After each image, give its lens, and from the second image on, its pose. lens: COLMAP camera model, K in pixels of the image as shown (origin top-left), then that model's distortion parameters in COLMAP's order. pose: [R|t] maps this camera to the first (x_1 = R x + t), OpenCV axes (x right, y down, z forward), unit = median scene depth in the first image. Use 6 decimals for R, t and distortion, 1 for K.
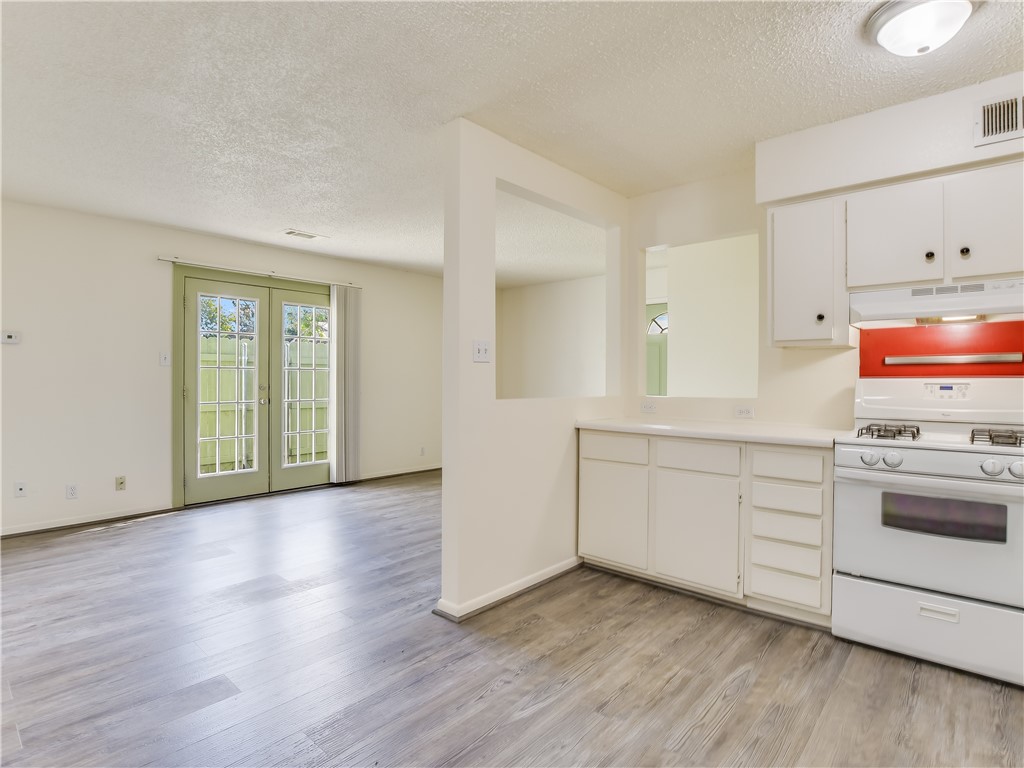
lens RADIAL K [[542.3, 0, 510.7], [0, 542.3, 370.3], [0, 0, 1]] dist [-0.029414, 0.001373]
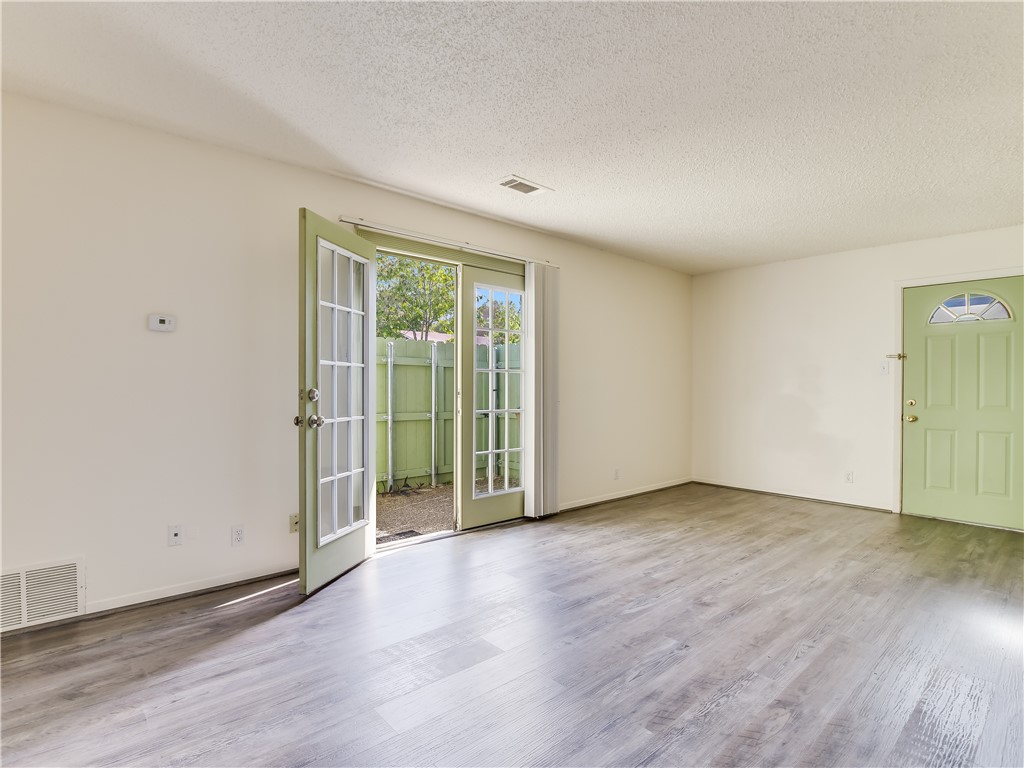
lens RADIAL K [[530.7, 0, 510.8], [0, 530.7, 385.6], [0, 0, 1]] dist [-0.032650, -0.000323]
pose [[0.993983, 0.000507, -0.109532, -0.369883], [0.000848, 0.999924, 0.012325, 0.012198], [0.109530, -0.012344, 0.993907, 0.322929]]
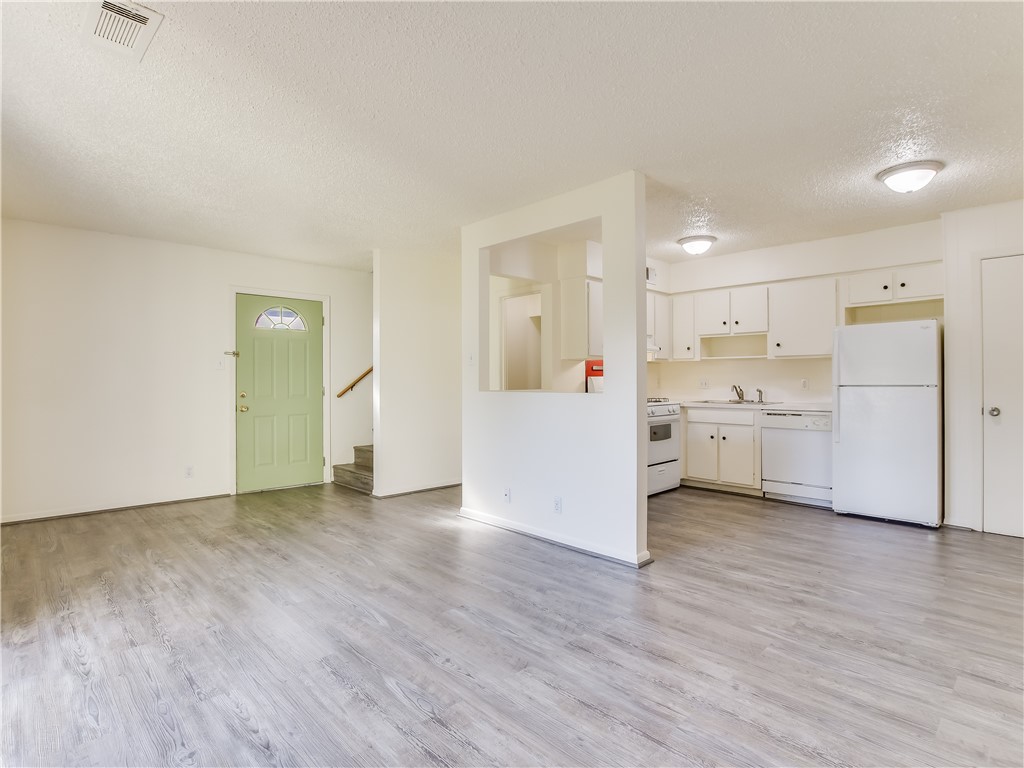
lens RADIAL K [[530.7, 0, 510.8], [0, 530.7, 385.6], [0, 0, 1]] dist [-0.032650, -0.000323]
pose [[0.073776, -0.015041, 0.997161, -0.870774], [-0.010503, 0.999819, 0.015859, 0.013112], [-0.997220, -0.011643, 0.073604, 0.777736]]
